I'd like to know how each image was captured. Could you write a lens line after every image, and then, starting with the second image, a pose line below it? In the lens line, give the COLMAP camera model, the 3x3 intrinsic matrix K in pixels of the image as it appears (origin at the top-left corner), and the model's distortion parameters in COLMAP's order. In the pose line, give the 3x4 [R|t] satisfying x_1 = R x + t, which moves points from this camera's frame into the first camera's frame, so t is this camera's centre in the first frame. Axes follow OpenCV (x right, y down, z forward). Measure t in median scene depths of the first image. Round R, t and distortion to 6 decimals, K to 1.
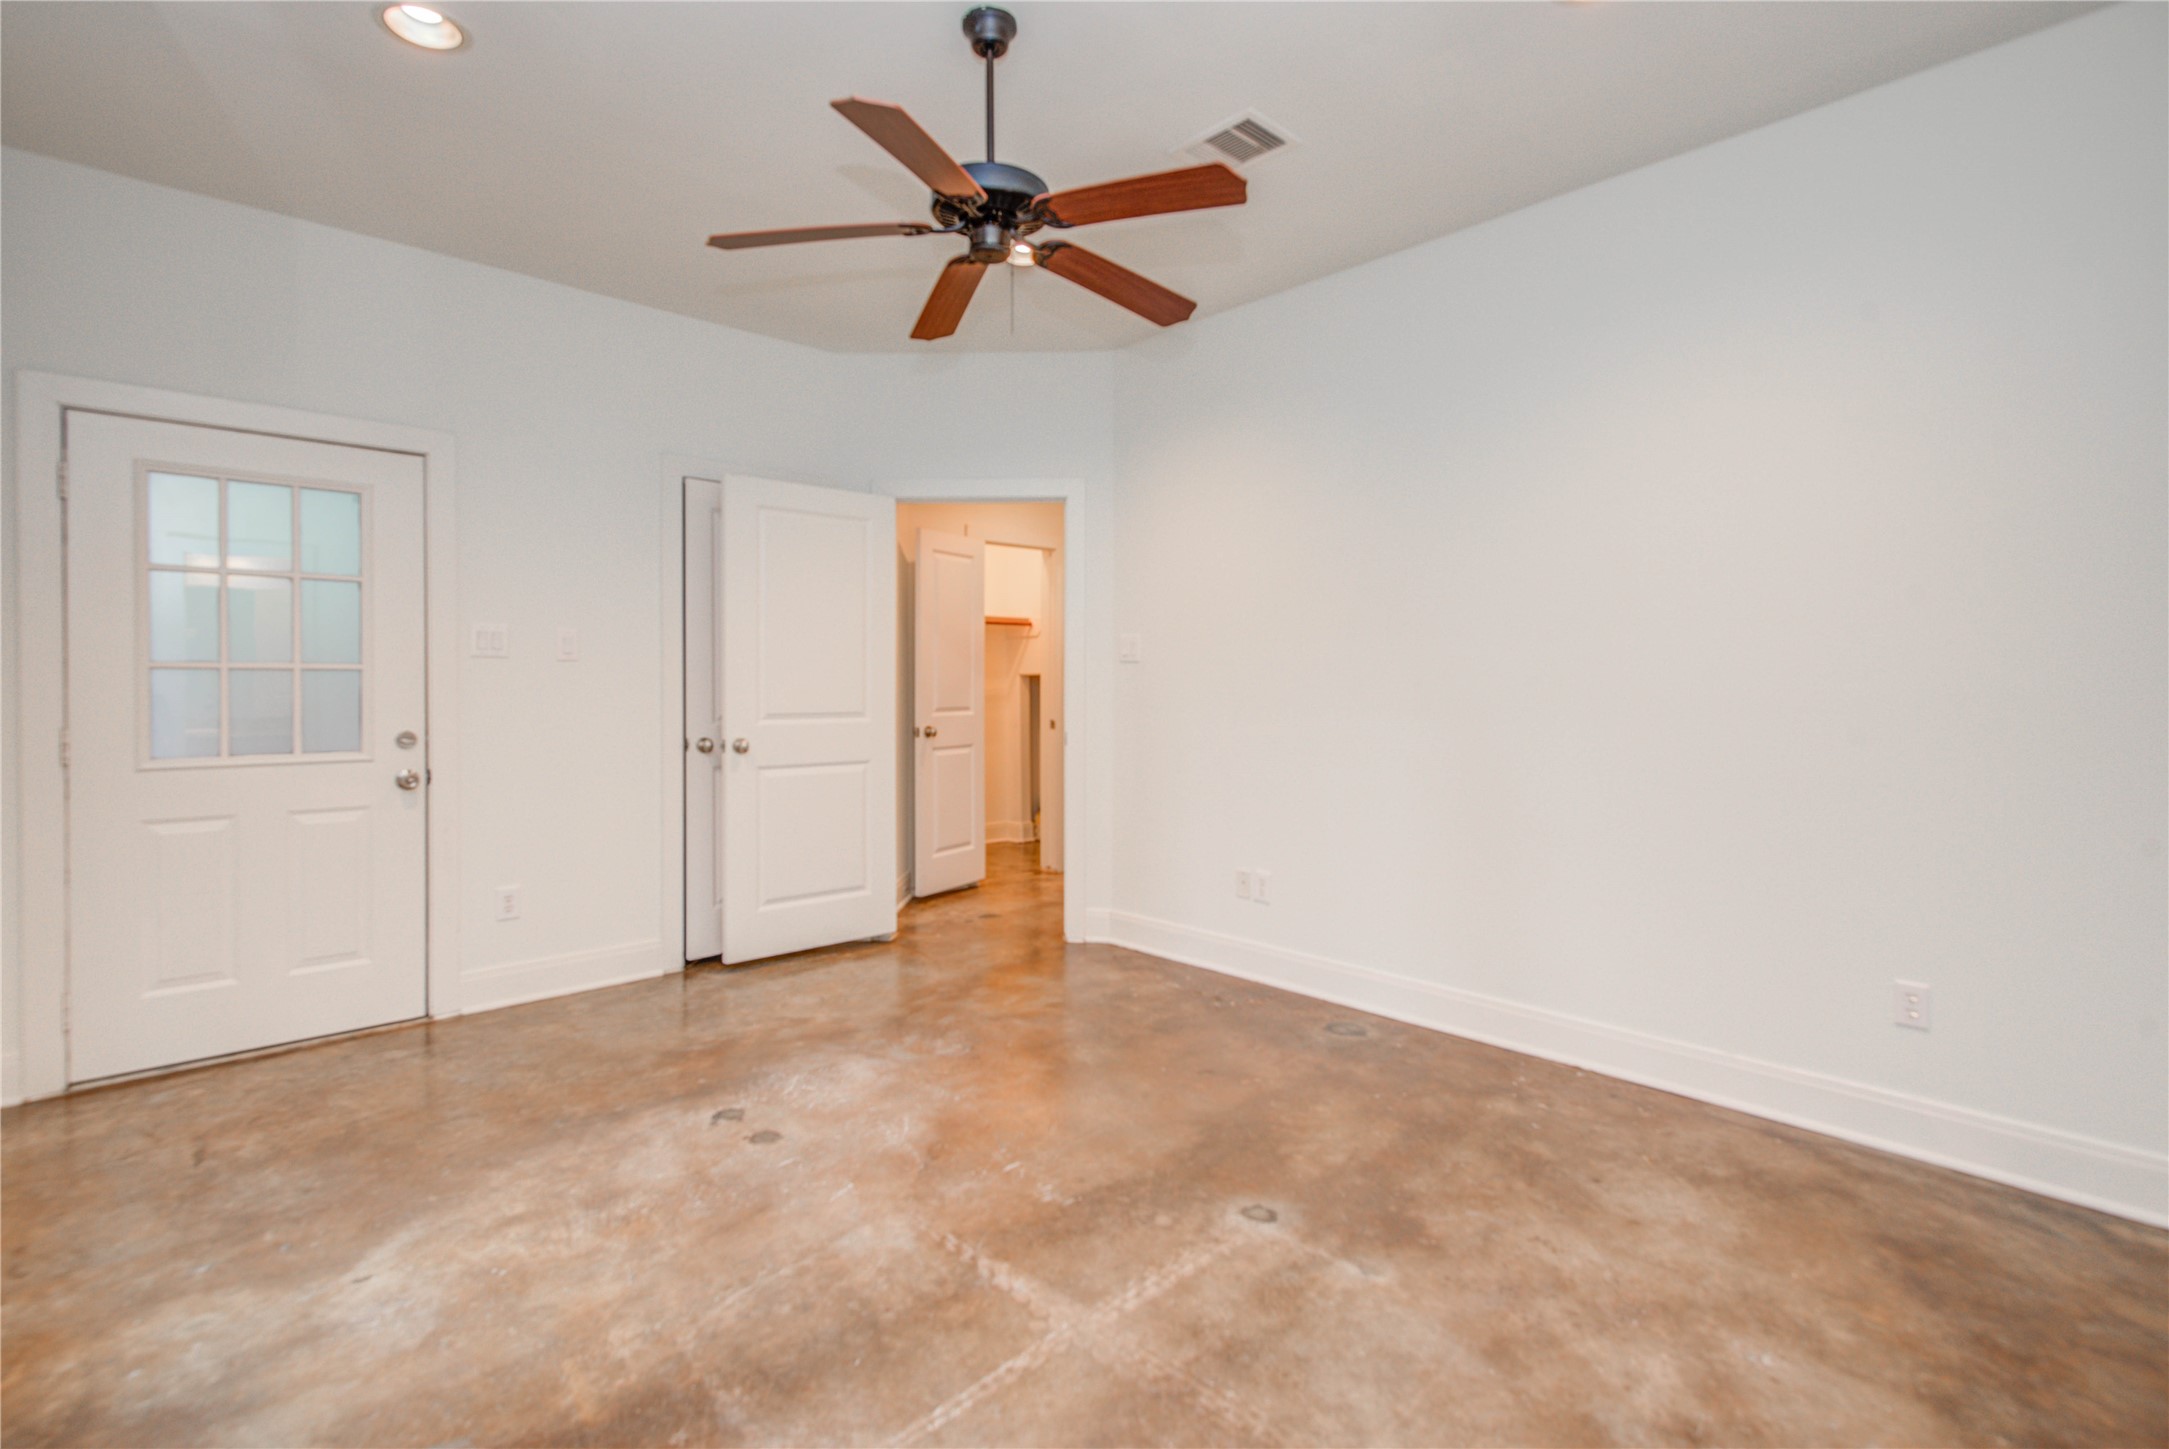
lens RADIAL K [[1019.9, 0, 1085.8], [0, 1019.9, 716.7], [0, 0, 1]] dist [-0.004468, -0.000441]
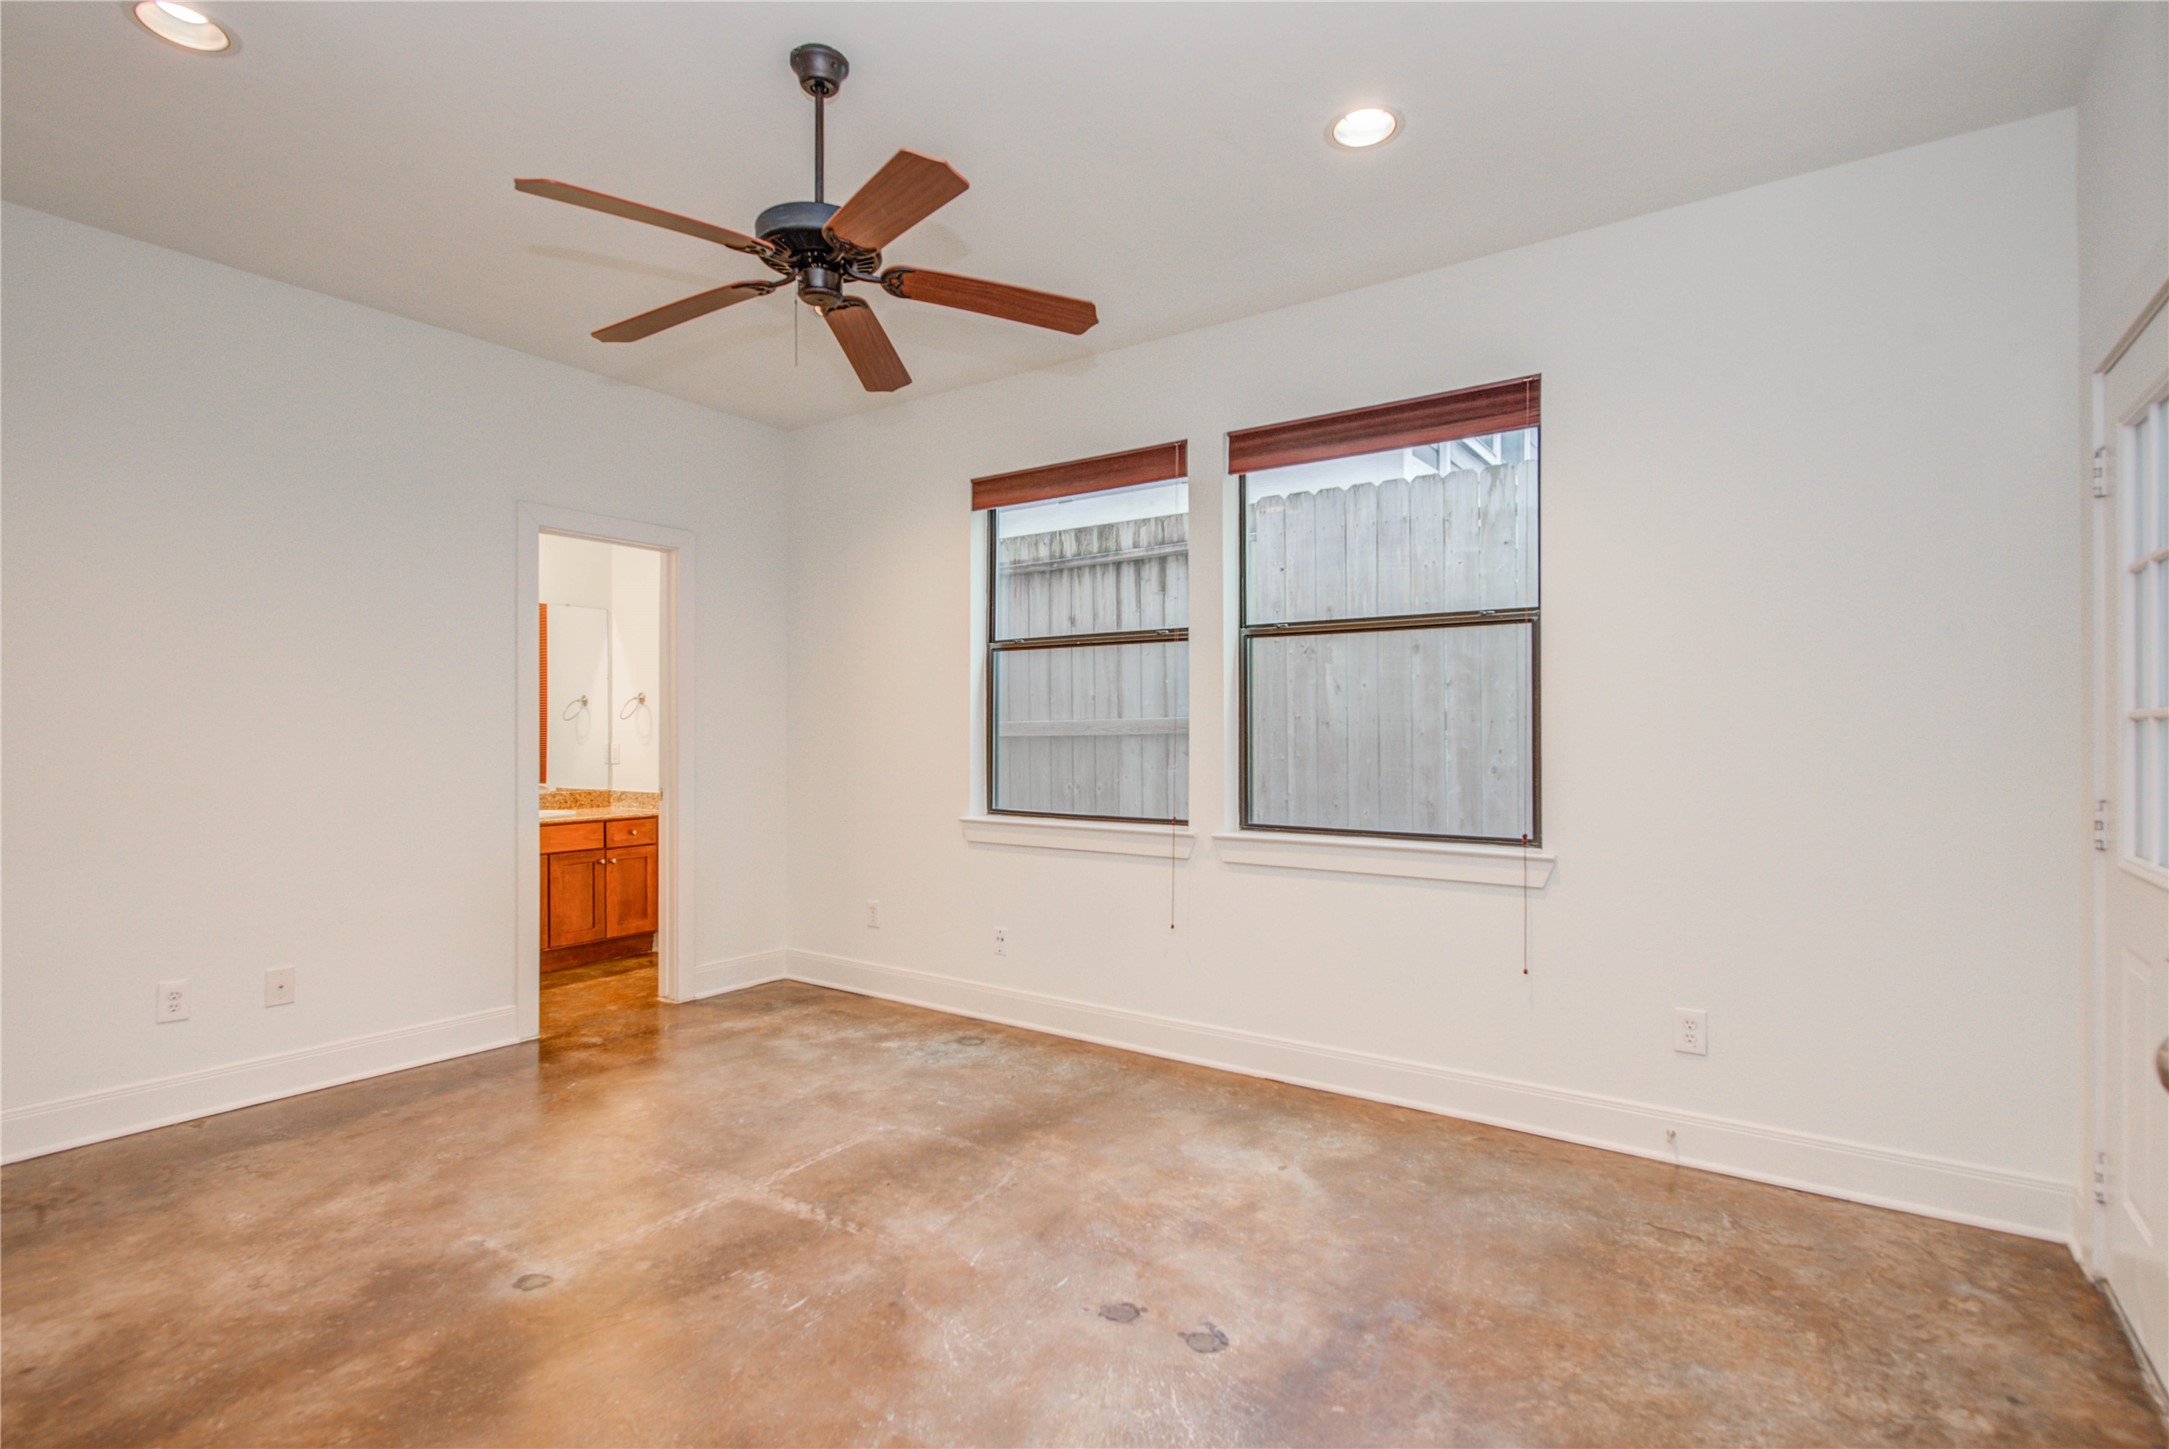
lens RADIAL K [[1019.9, 0, 1081.5], [0, 1019.9, 721.4], [0, 0, 1]] dist [-0.004468, -0.000441]
pose [[-0.979420, -0.004832, -0.201777, -0.151513], [-0.009705, 0.999685, 0.023167, -0.078648], [0.201601, 0.024648, -0.979158, 2.156161]]
